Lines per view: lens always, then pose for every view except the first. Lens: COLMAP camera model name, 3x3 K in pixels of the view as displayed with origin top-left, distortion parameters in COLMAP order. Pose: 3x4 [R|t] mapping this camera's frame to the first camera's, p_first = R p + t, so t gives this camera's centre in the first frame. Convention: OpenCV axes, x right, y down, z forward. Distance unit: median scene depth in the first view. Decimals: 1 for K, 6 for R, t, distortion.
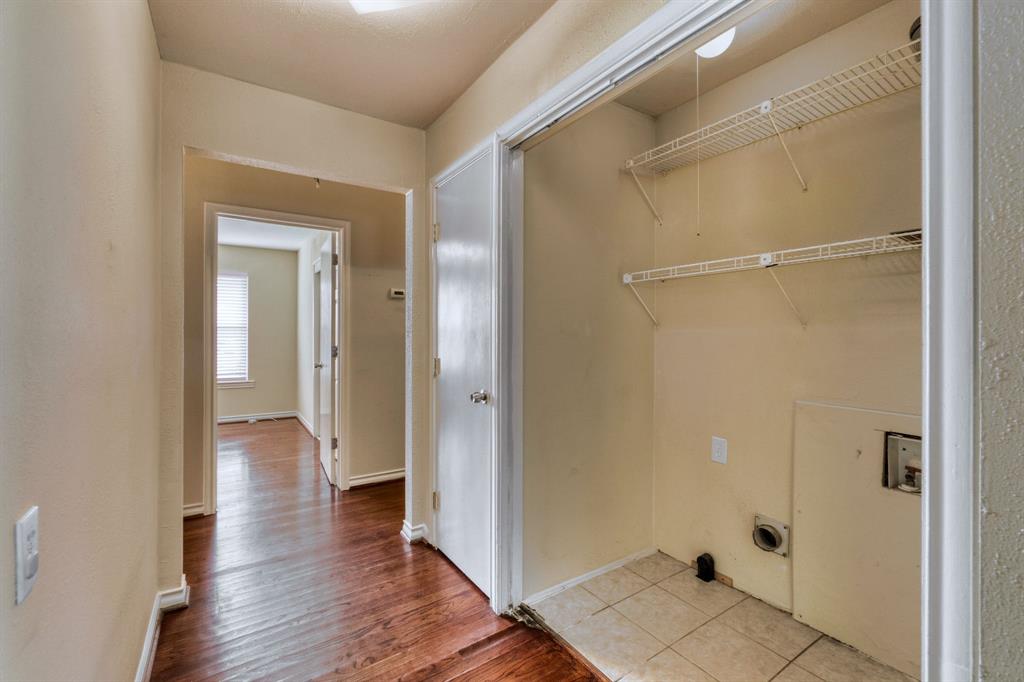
lens RADIAL K [[436.8, 0, 513.2], [0, 436.8, 337.3], [0, 0, 1]] dist [-0.005246, -0.000165]
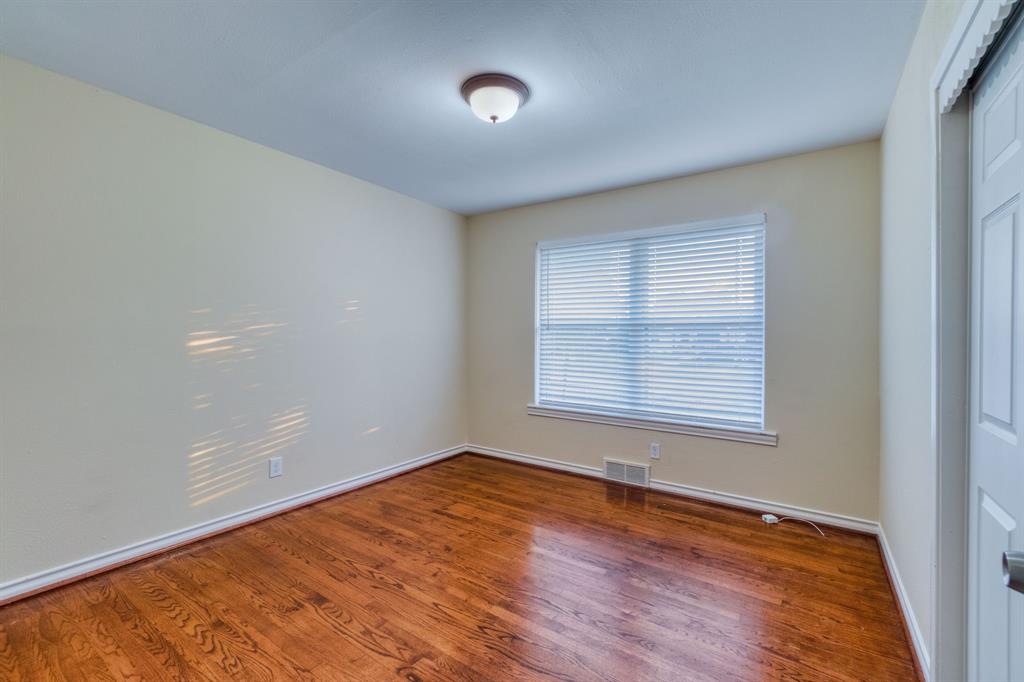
lens RADIAL K [[436.8, 0, 512.0], [0, 436.8, 340.8], [0, 0, 1]] dist [-0.005246, -0.000165]
pose [[0.368619, 0.000003, -0.929581, -0.252783], [0.002674, 0.999996, 0.001064, -0.003907], [0.929577, -0.002878, 0.368617, 0.549985]]
